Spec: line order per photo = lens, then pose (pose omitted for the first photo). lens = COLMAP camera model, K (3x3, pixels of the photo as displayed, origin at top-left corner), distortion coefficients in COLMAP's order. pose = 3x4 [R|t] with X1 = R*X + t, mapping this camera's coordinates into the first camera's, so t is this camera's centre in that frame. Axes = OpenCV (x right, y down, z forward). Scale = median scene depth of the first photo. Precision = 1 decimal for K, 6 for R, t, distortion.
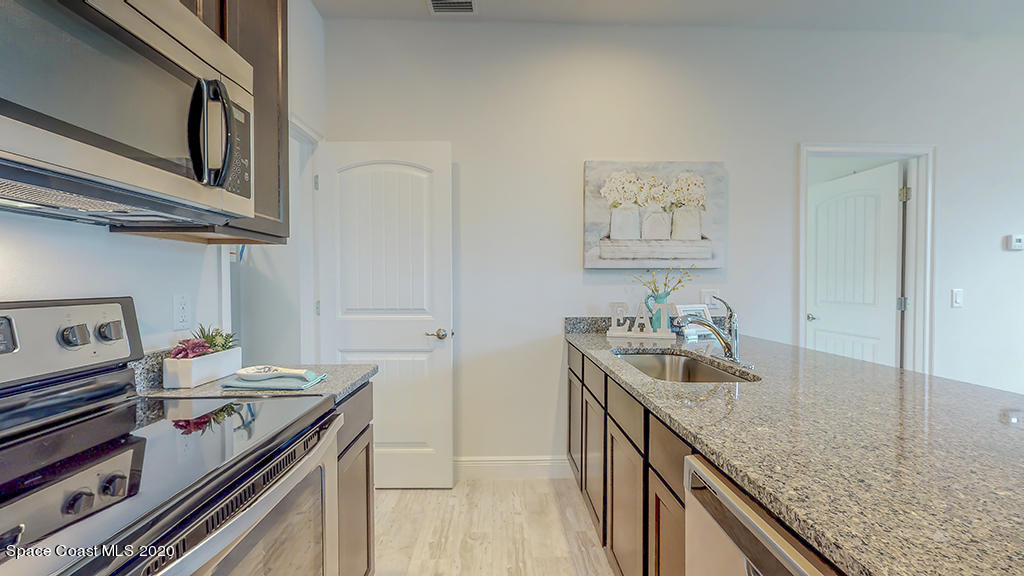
lens RADIAL K [[391.2, 0, 511.8], [0, 391.2, 285.2], [0, 0, 1]] dist [0.000767, -0.000312]
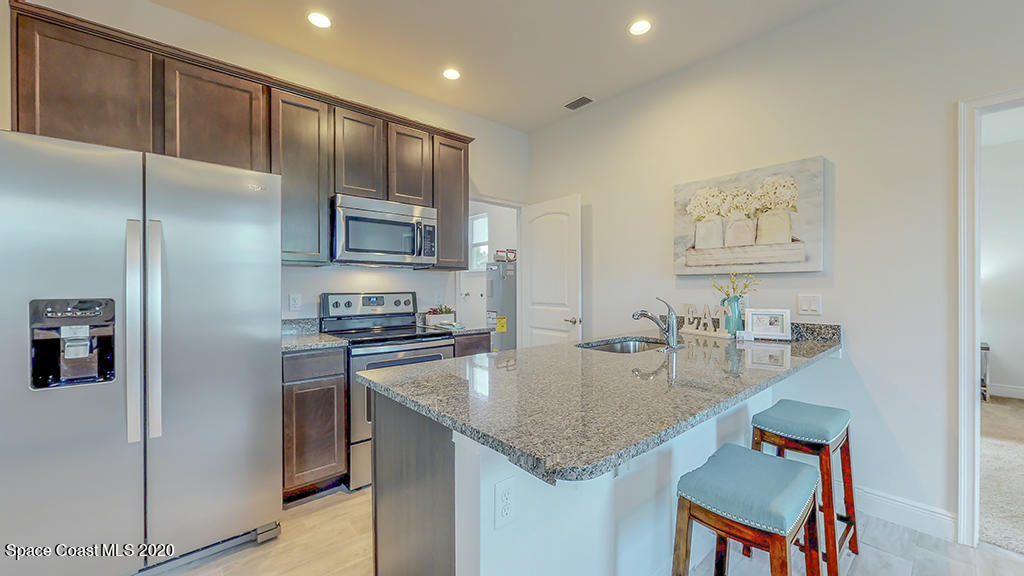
lens RADIAL K [[391.2, 0, 511.6], [0, 391.2, 289.3], [0, 0, 1]] dist [0.000767, -0.000312]
pose [[0.631889, 0.005713, -0.775037, 0.802668], [-0.003432, 0.999984, 0.004573, -0.003094], [0.775051, -0.000230, 0.631899, -0.142996]]
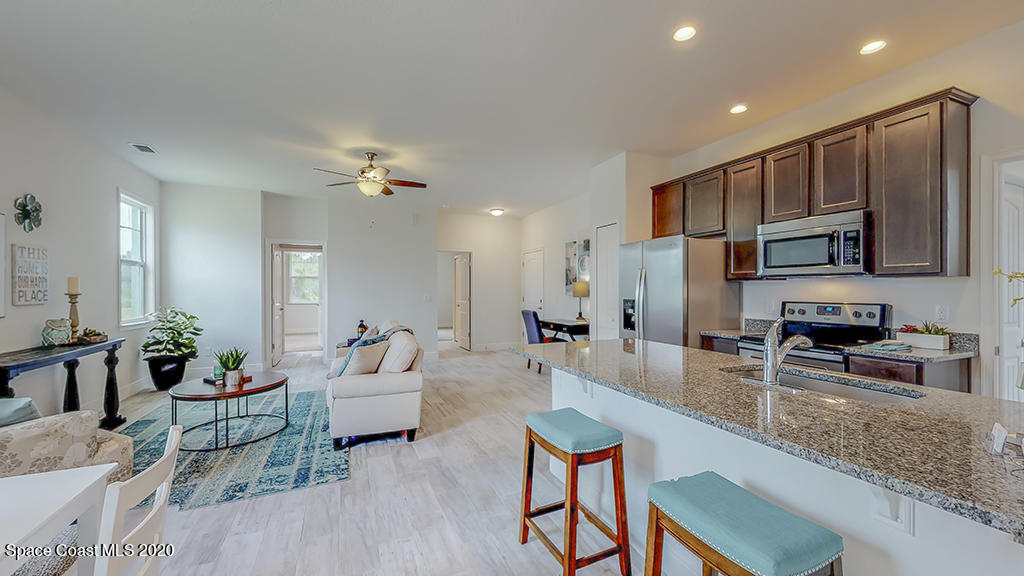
lens RADIAL K [[391.2, 0, 511.8], [0, 391.2, 289.7], [0, 0, 1]] dist [0.000767, -0.000312]
pose [[-0.928893, 0.002314, -0.370342, 1.005443], [0.000757, 0.999990, 0.004351, -0.033265], [0.370348, 0.003762, -0.928885, 1.097119]]
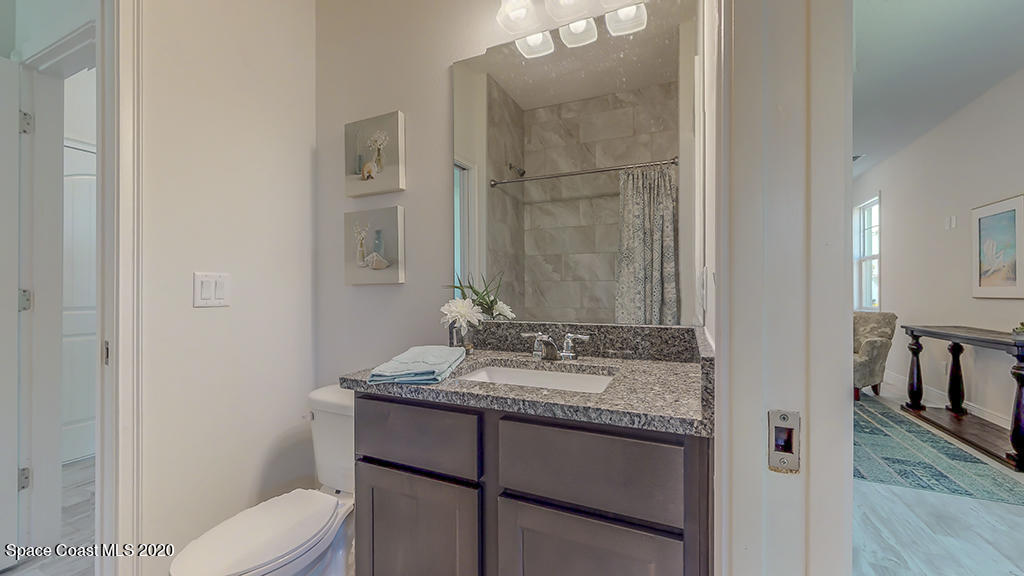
lens RADIAL K [[391.2, 0, 514.7], [0, 391.2, 291.6], [0, 0, 1]] dist [0.000767, -0.000312]
pose [[0.901712, 0.002221, -0.432331, 1.133730], [-0.004394, 0.999982, -0.004026, 0.048309], [0.432314, 0.005530, 0.901706, -2.429358]]
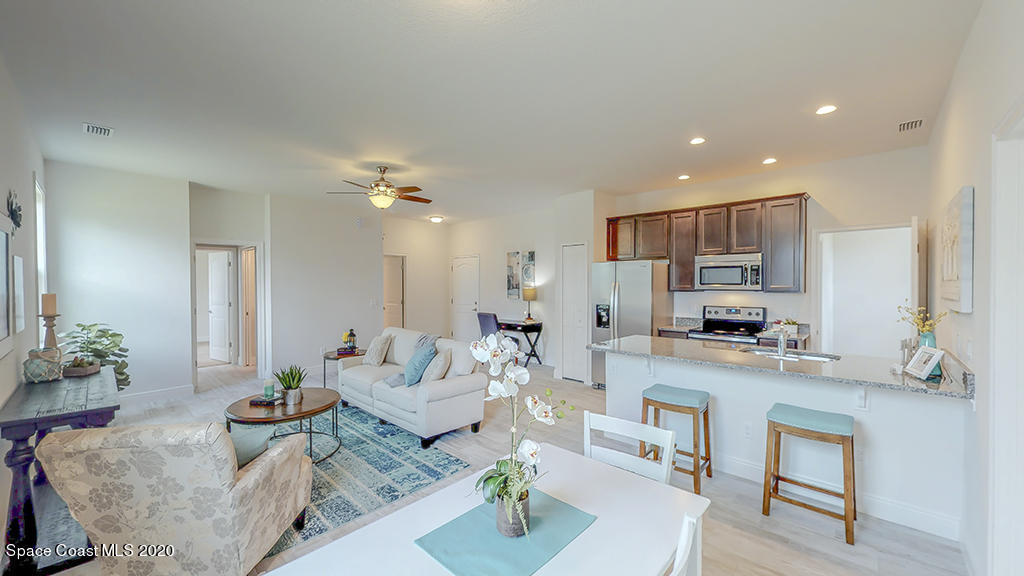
lens RADIAL K [[391.2, 0, 513.0], [0, 391.2, 289.9], [0, 0, 1]] dist [0.000767, -0.000312]
pose [[-0.704561, 0.012885, -0.709526, 1.849070], [-0.000588, 0.999824, 0.018741, -0.110583], [0.709643, 0.013621, -0.704430, 0.923054]]
